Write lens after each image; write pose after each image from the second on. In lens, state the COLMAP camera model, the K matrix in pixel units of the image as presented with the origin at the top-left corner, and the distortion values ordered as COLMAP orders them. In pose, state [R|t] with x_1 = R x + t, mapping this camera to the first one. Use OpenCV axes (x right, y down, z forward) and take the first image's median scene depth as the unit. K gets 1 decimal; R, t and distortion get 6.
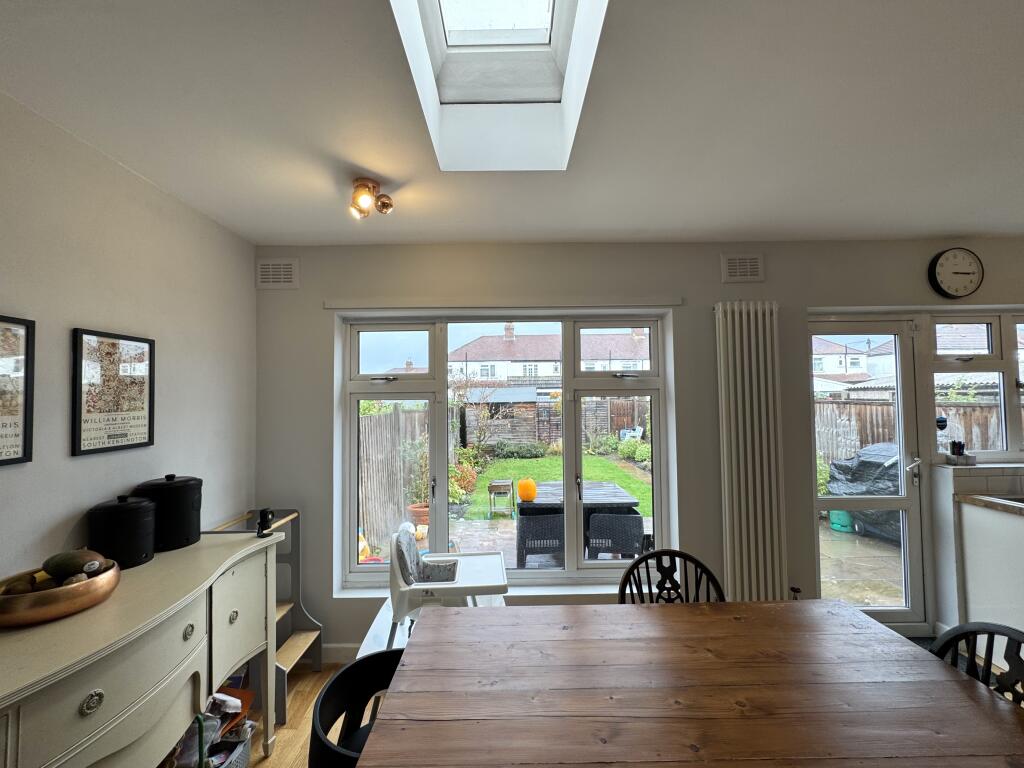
lens RADIAL K [[425.1, 0, 512.0], [0, 425.1, 384.0], [0, 0, 1]] dist [0.000170, 0.000177]
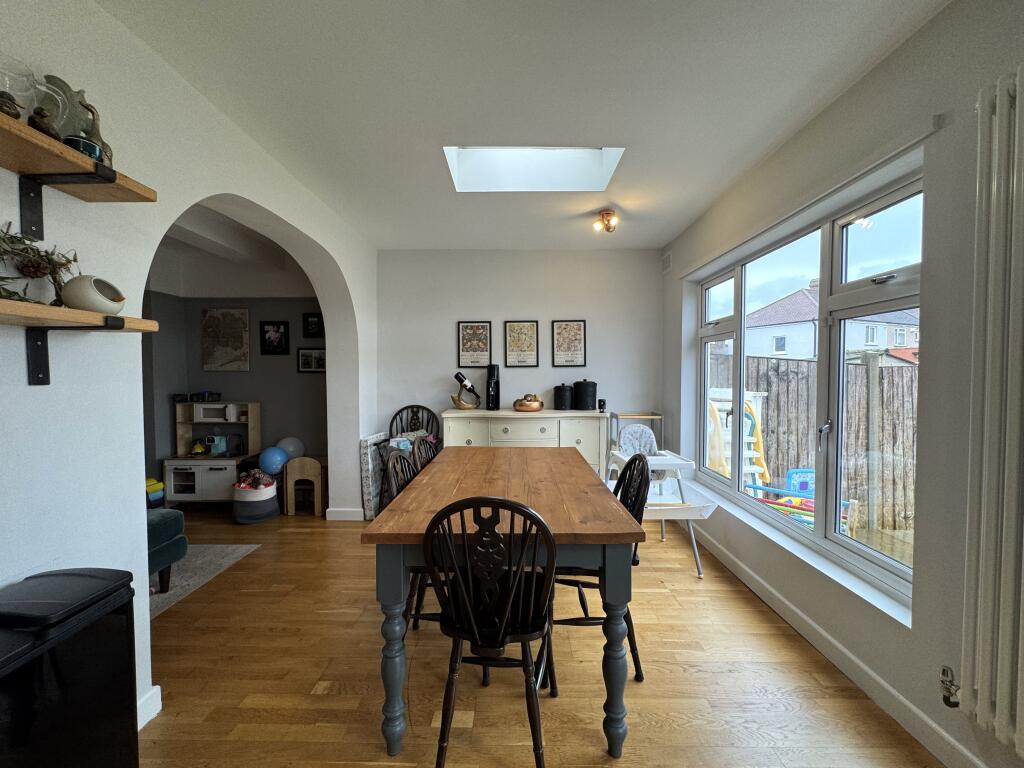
lens RADIAL K [[411.9, 0, 512.0], [0, 411.9, 384.0], [0, 0, 1]] dist [0.000310, -0.000074]
pose [[-0.021714, 0.032624, -0.999232, 2.454280], [0.039287, 0.998723, 0.031754, 0.267775], [0.998992, -0.038567, -0.022968, 1.148895]]
